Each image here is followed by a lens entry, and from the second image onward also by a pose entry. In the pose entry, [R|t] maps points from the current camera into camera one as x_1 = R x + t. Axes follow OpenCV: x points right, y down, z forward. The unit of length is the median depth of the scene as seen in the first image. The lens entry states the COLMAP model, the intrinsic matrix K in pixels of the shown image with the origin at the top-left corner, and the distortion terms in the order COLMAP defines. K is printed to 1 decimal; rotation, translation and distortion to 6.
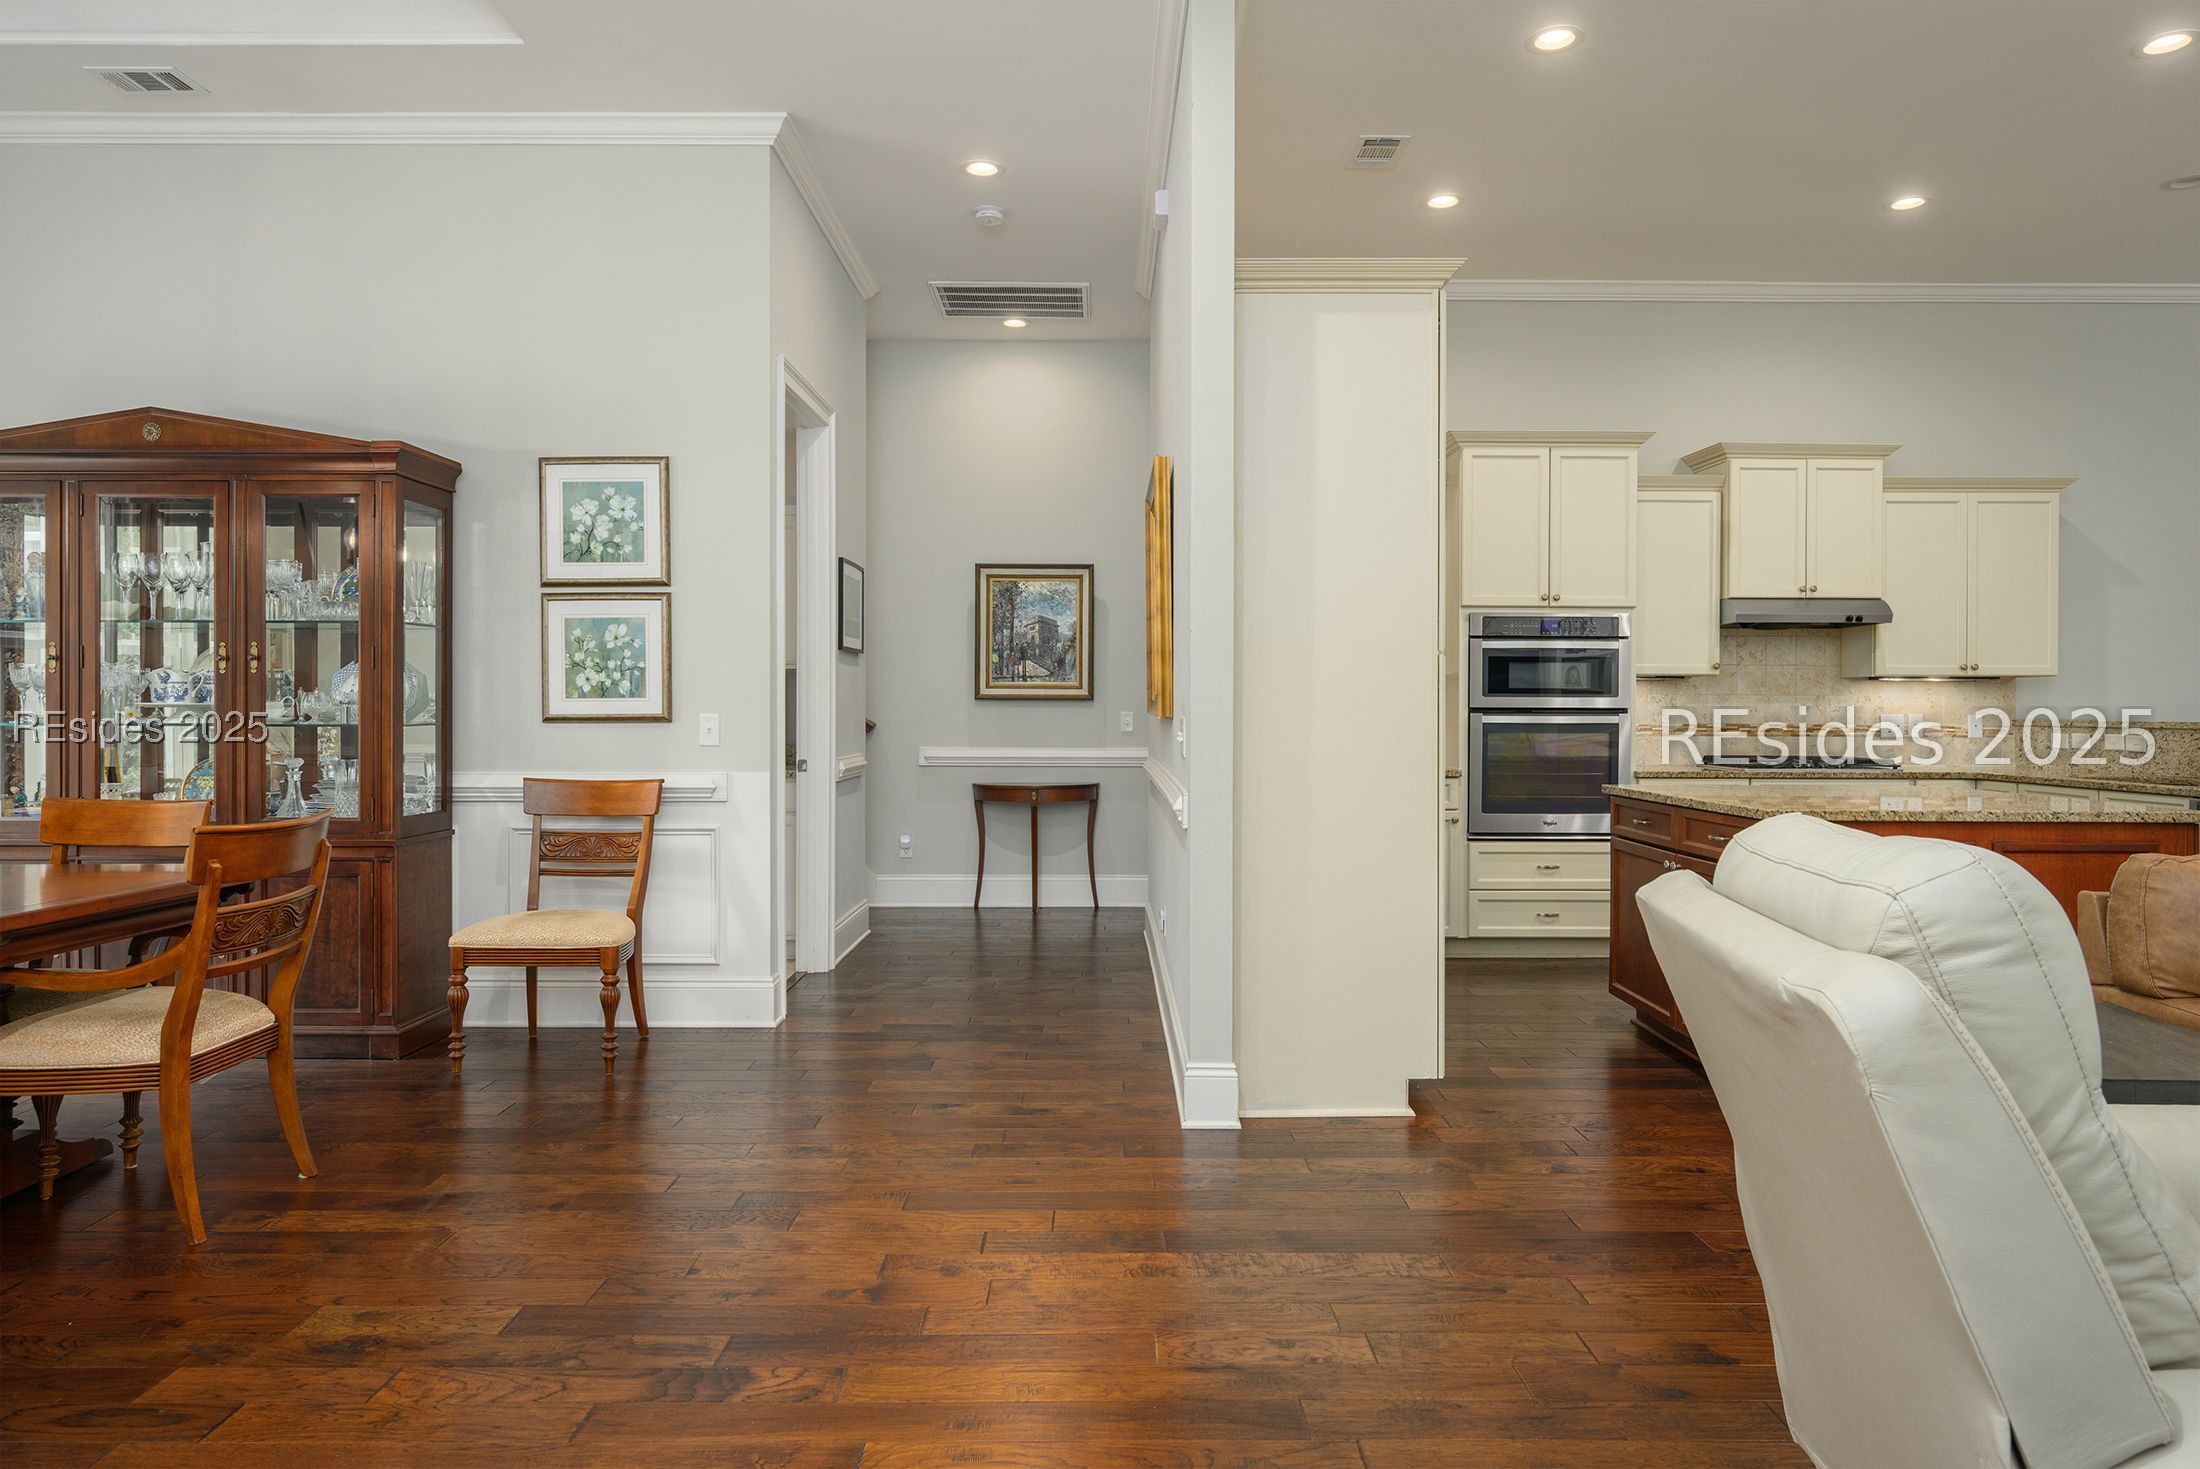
lens RADIAL K [[1305.0, 0, 1102.6], [0, 1305.0, 720.2], [0, 0, 1]] dist [0.000076, -0.003303]
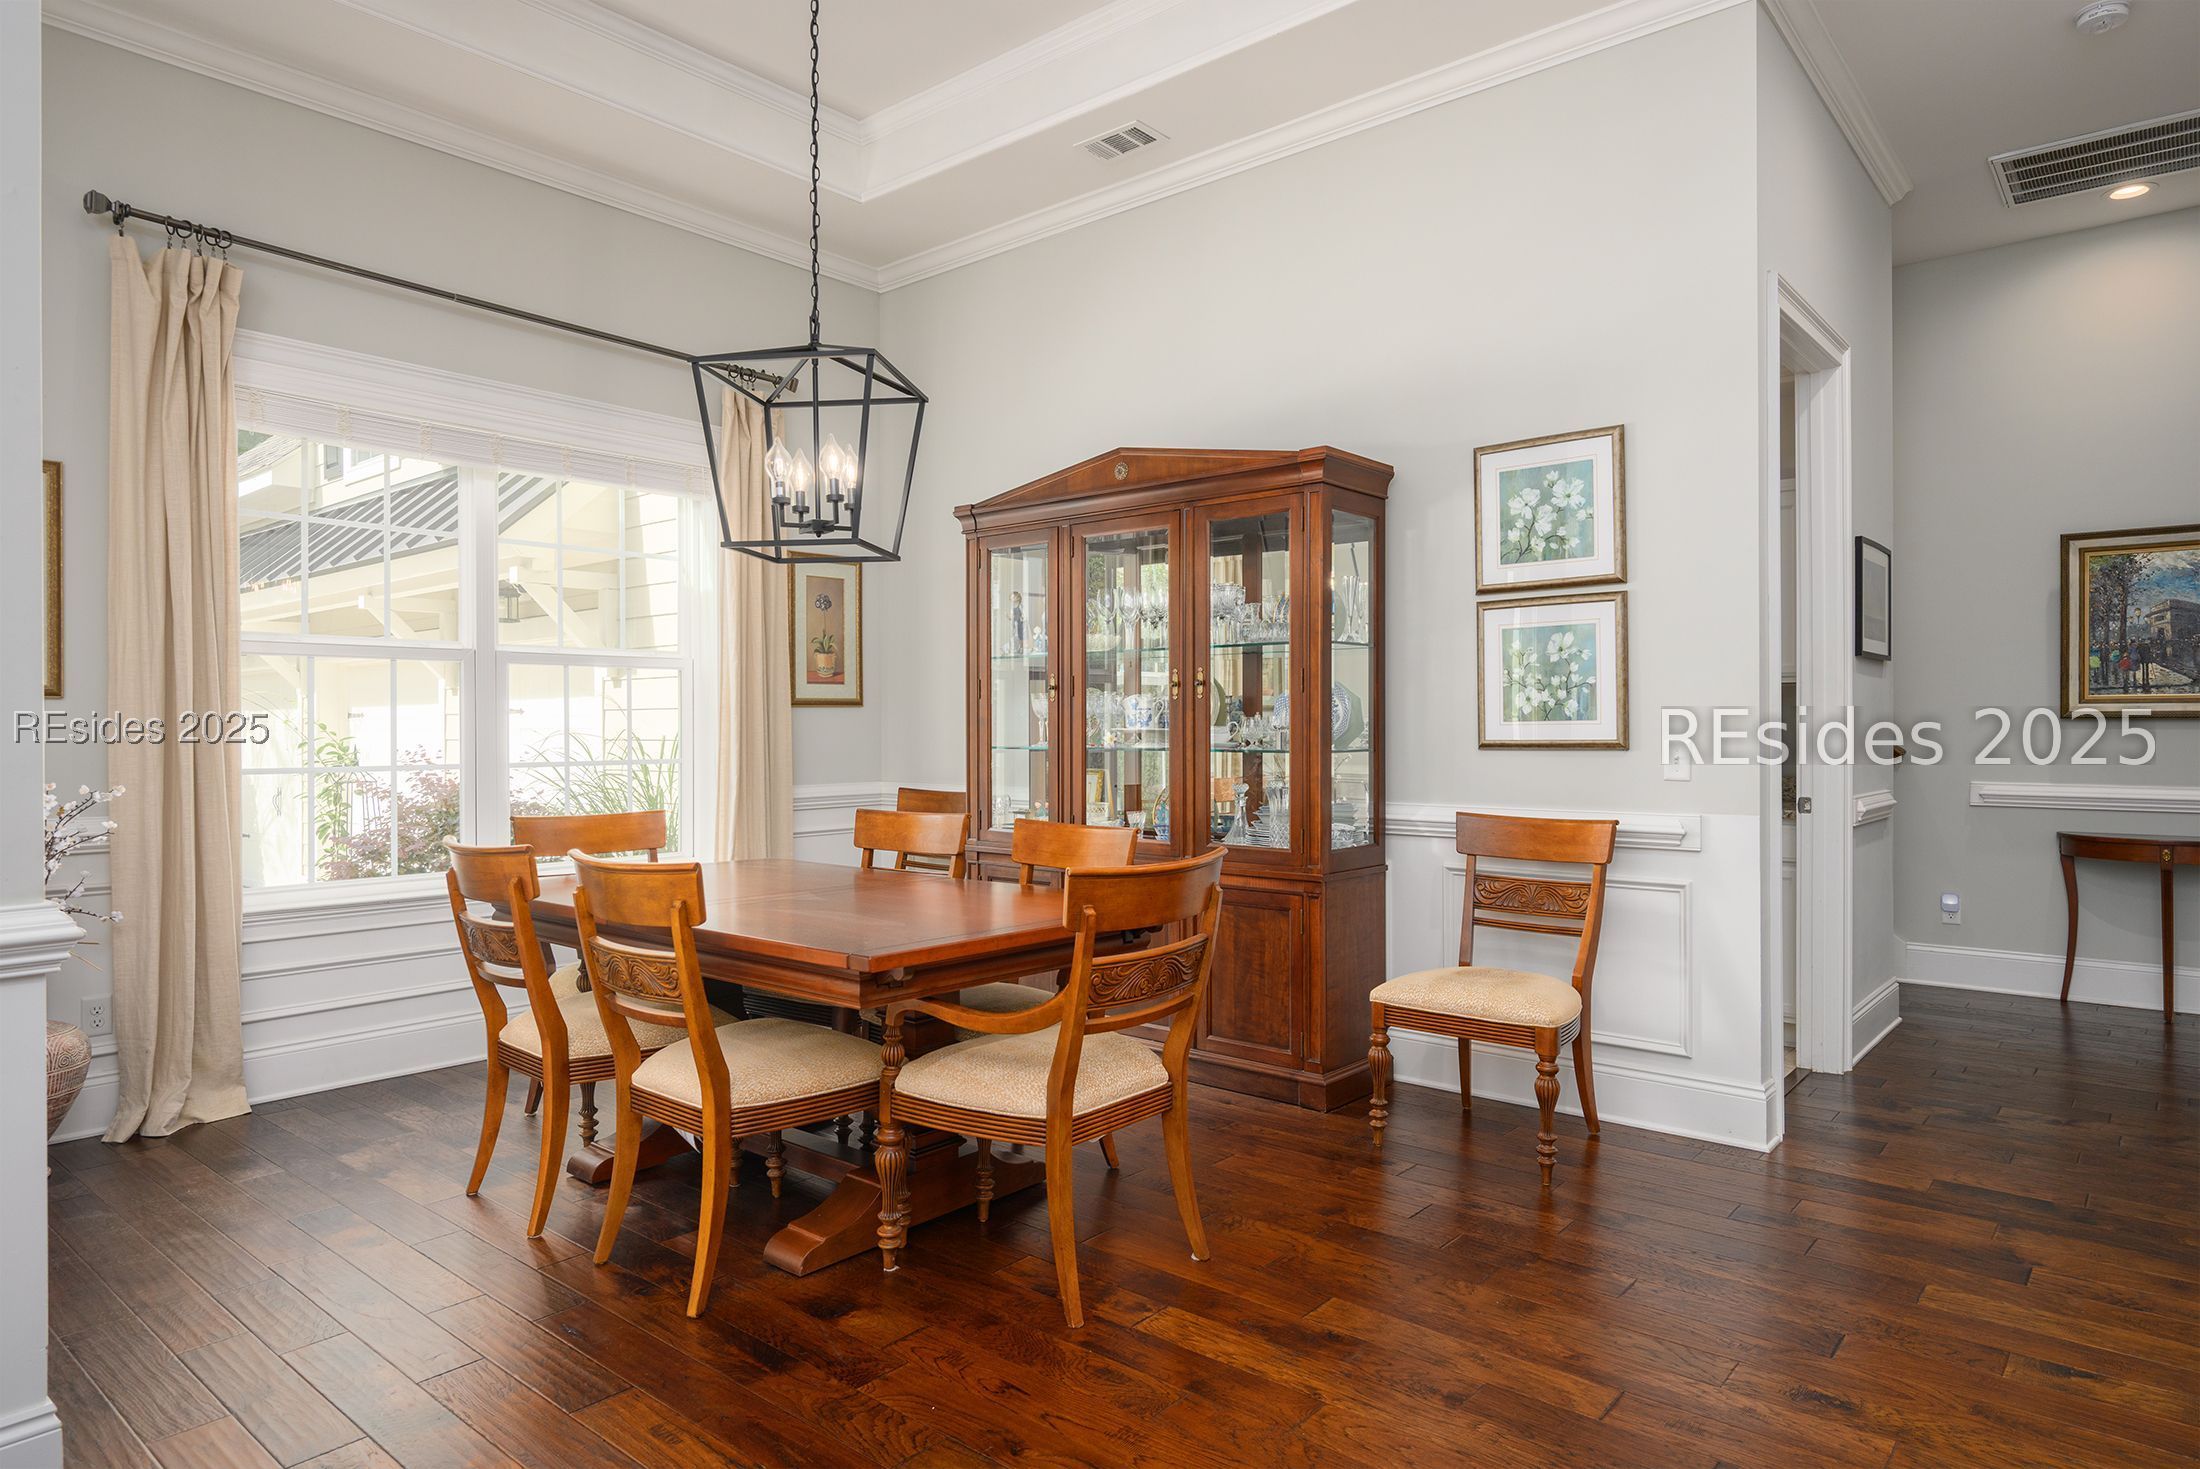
lens RADIAL K [[1305.0, 0, 1097.0], [0, 1305.0, 721.1], [0, 0, 1]] dist [0.000076, -0.003303]
pose [[0.752109, -0.006077, -0.659011, -0.046037], [-0.004326, 0.999890, -0.014158, -0.003830], [0.659025, 0.013500, 0.752000, 0.179944]]
